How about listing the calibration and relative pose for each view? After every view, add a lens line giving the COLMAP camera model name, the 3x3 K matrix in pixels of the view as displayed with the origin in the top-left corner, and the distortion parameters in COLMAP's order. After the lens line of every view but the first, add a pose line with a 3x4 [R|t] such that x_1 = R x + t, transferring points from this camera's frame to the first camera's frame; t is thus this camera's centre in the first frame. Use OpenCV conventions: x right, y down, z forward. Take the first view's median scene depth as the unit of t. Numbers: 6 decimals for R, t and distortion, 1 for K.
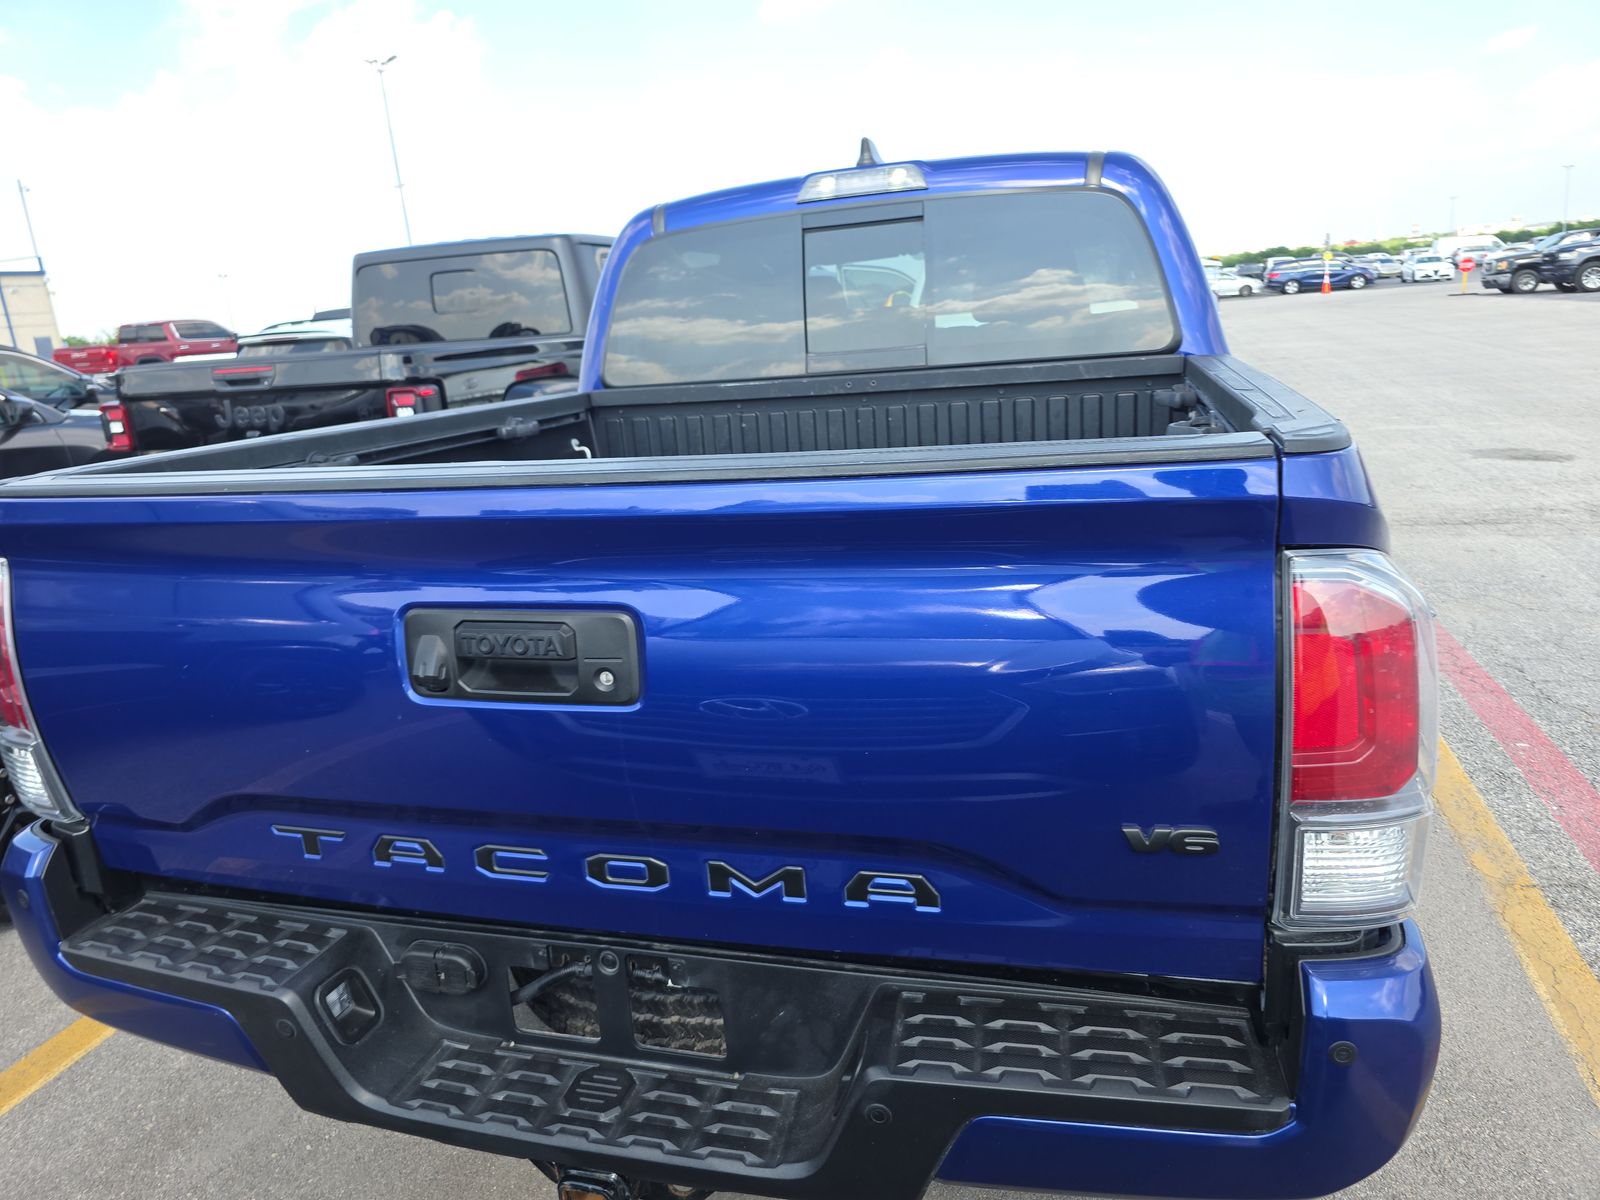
lens RADIAL K [[1112.3, 0, 800.0], [0, 1112.3, 600.0], [0, 0, 1]] dist [-0.003237, -0.003288]
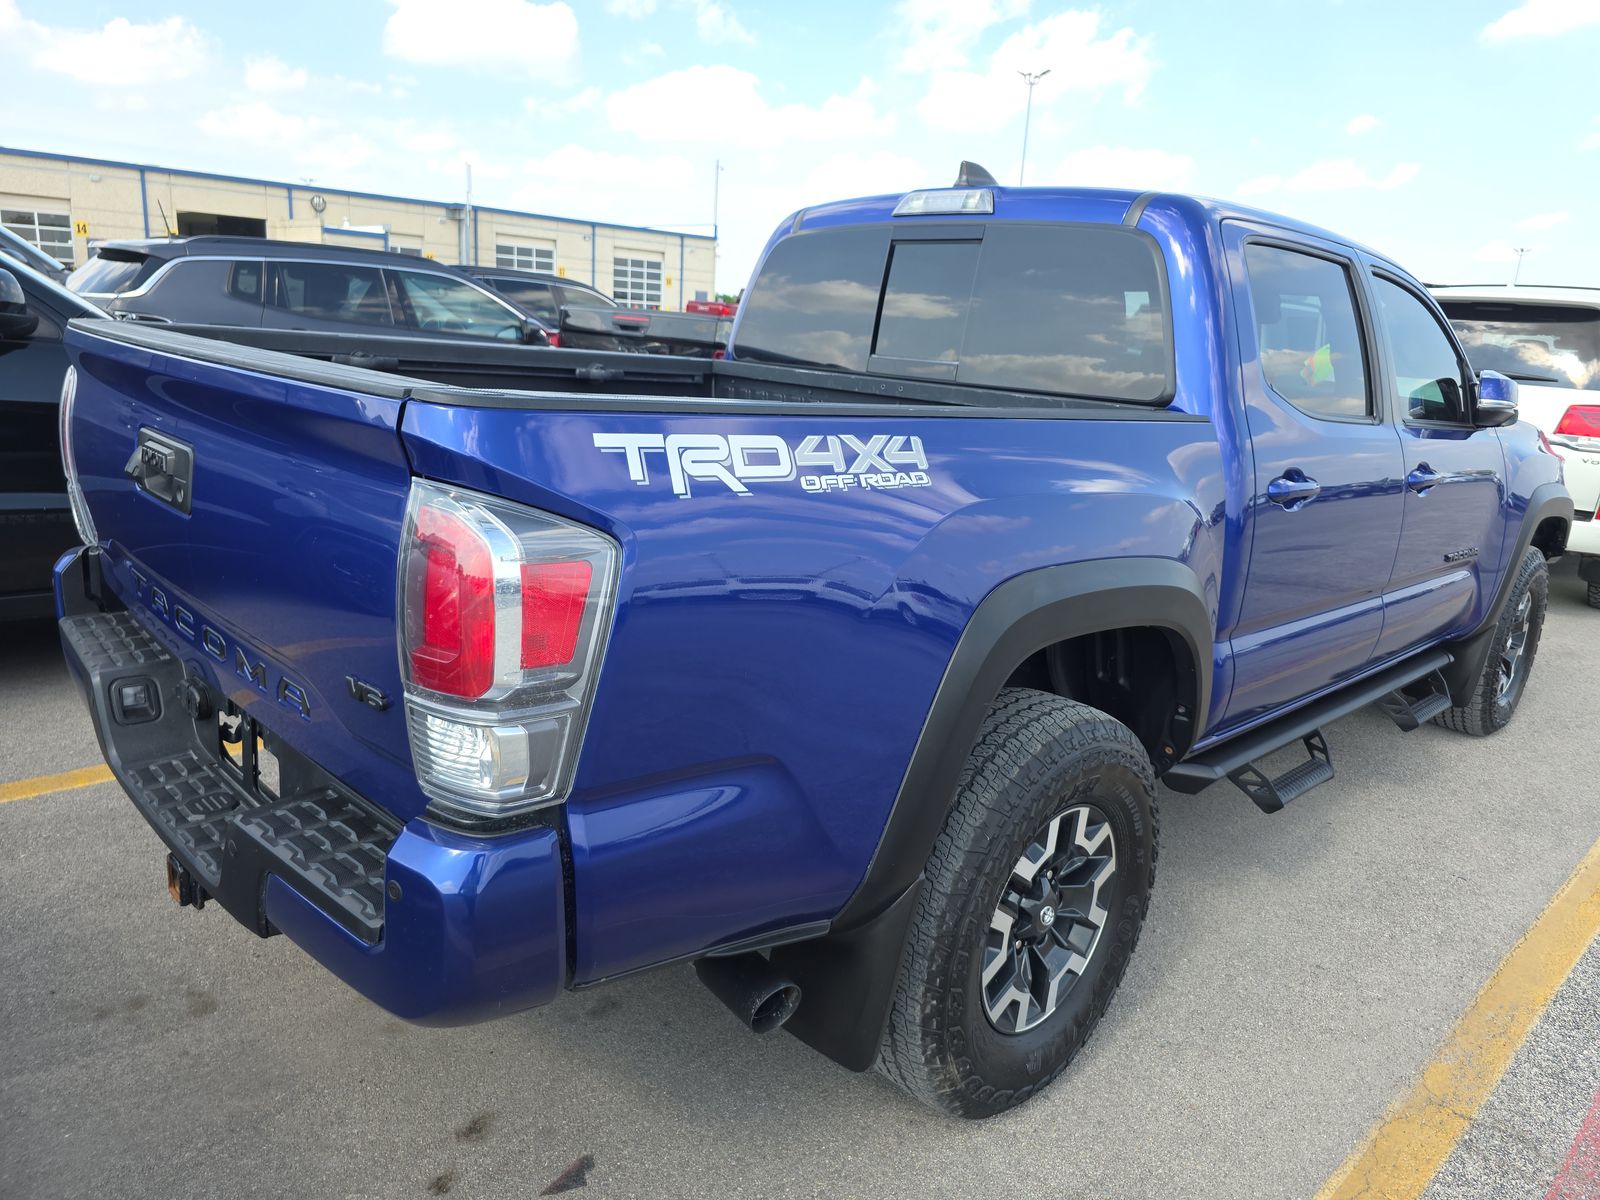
lens RADIAL K [[1084.9, 0, 800.0], [0, 1084.9, 600.0], [0, 0, 1]] dist [-0.001040, 0.000897]
pose [[0.869213, 0.250532, -0.426265, 0.479039], [-0.253451, 0.966006, 0.050937, -0.029353], [0.424536, 0.063762, 0.903163, 0.037530]]
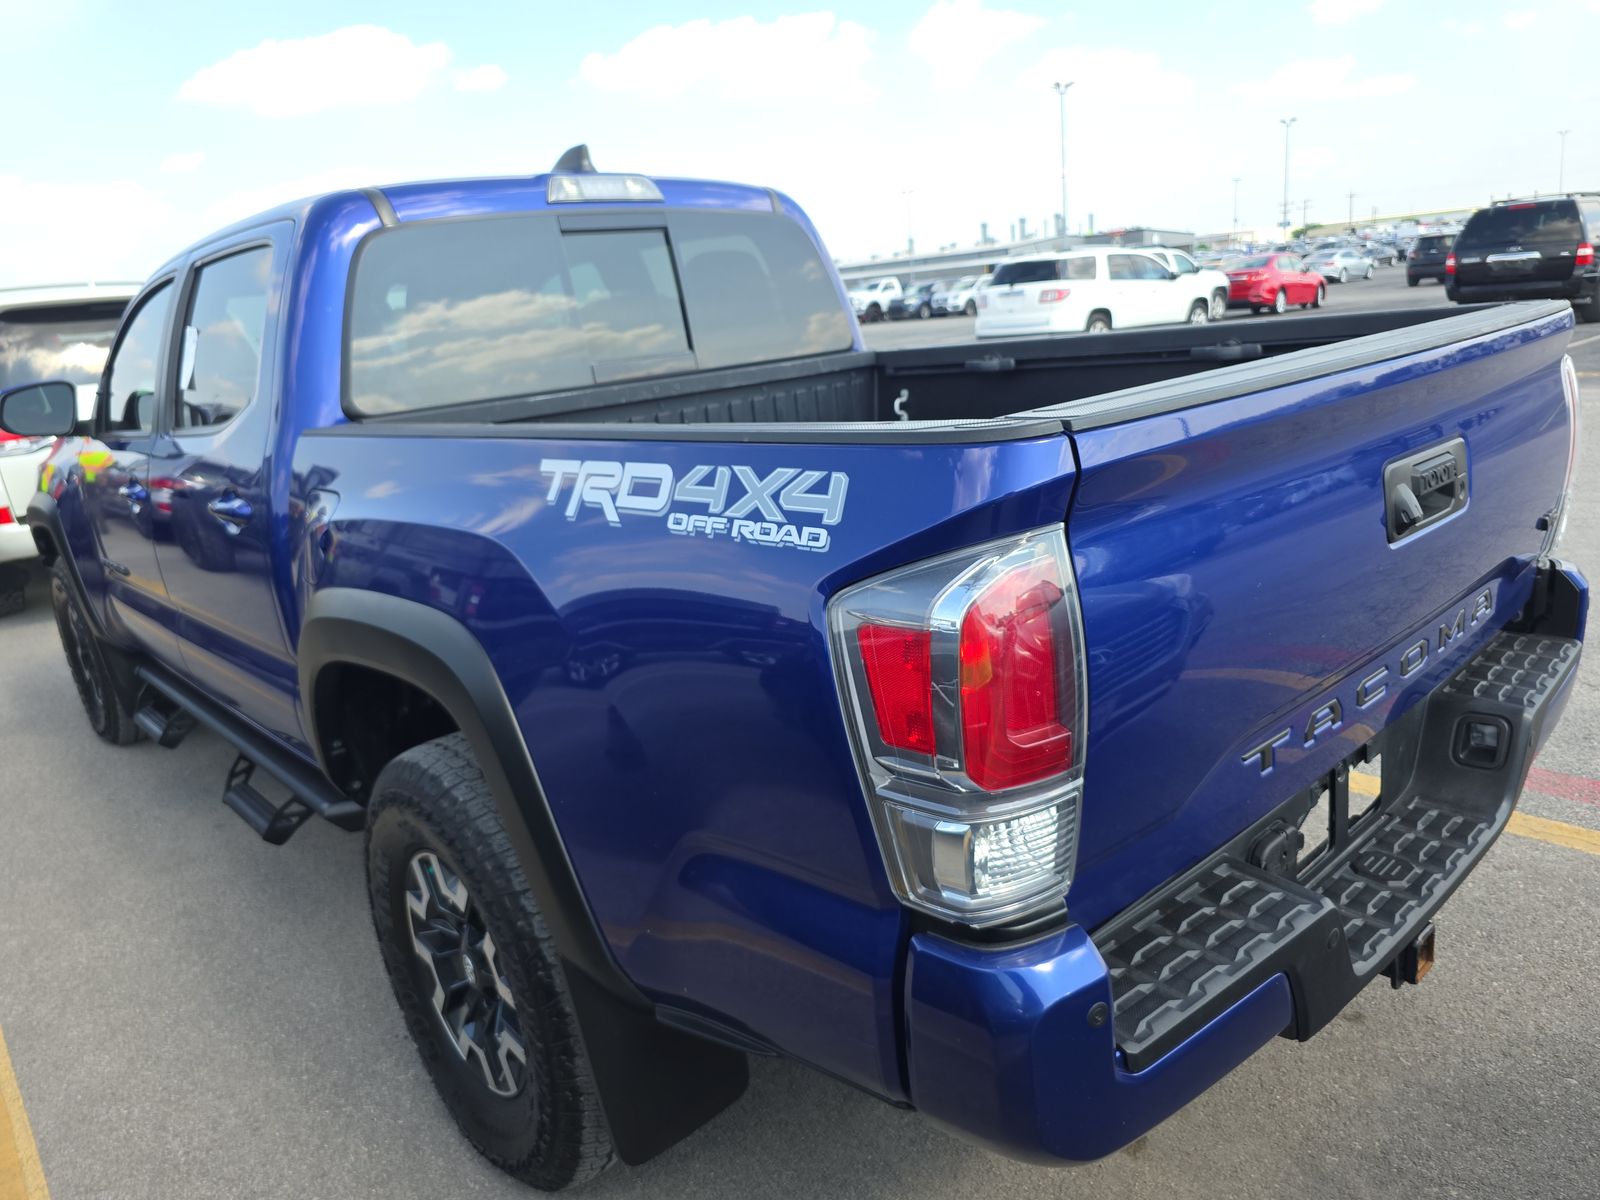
lens RADIAL K [[1084.9, 0, 800.0], [0, 1084.9, 600.0], [0, 0, 1]] dist [-0.001040, 0.000897]
pose [[0.521929, -0.190213, 0.831510, -0.721014], [0.254470, 0.965151, 0.061057, -0.039849], [-0.814147, 0.179727, 0.552144, 0.399462]]
